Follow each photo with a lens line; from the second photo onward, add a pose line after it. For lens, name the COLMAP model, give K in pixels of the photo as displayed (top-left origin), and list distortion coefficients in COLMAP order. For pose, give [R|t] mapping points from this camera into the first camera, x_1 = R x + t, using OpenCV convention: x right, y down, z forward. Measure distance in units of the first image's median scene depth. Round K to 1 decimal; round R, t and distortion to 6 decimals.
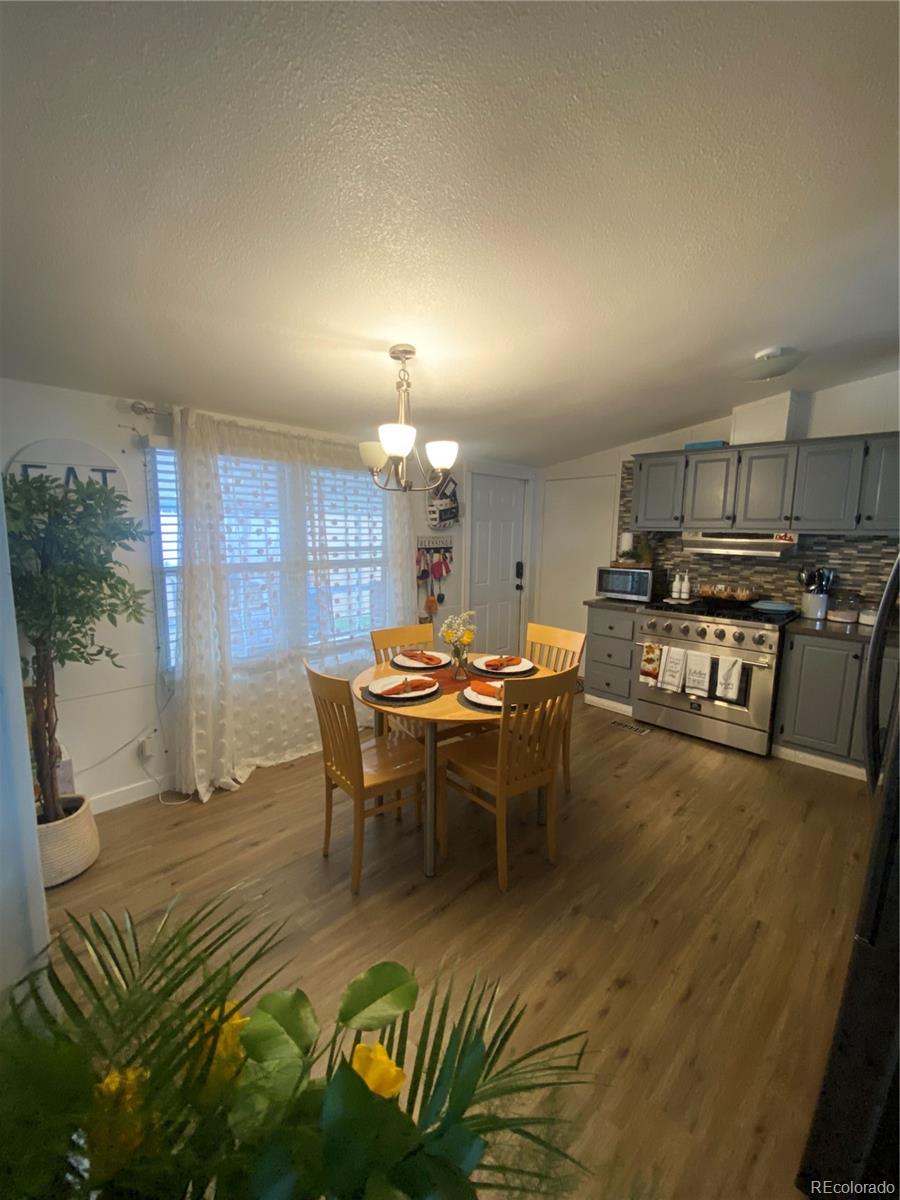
lens RADIAL K [[486.1, 0, 454.5], [0, 486.1, 595.7], [0, 0, 1]] dist [0.024344, -0.021416]
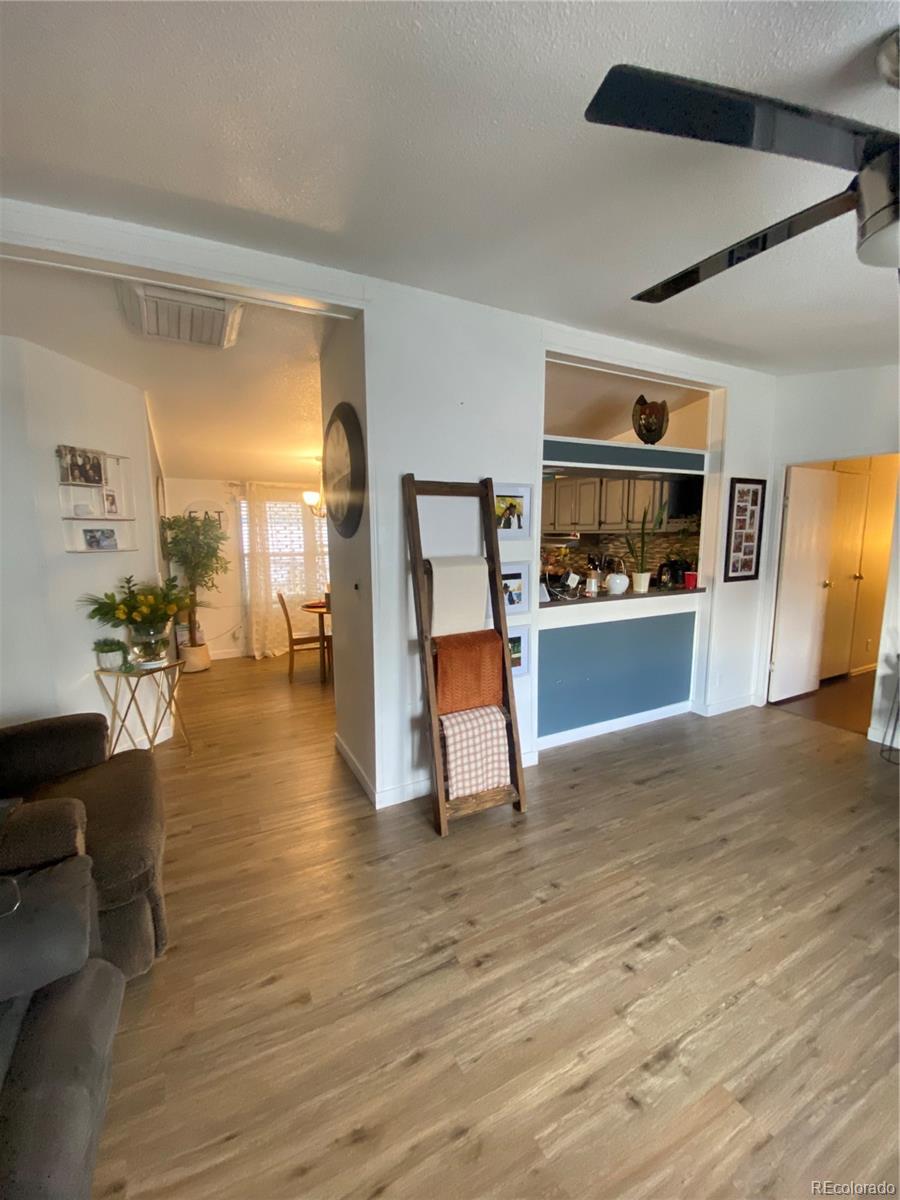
lens RADIAL K [[486.1, 0, 454.5], [0, 486.1, 595.7], [0, 0, 1]] dist [0.024344, -0.021416]
pose [[0.953828, 0.021674, -0.299571, 0.995605], [-0.022262, 0.999751, 0.001448, 0.111100], [0.299527, 0.005288, 0.954073, -0.836853]]
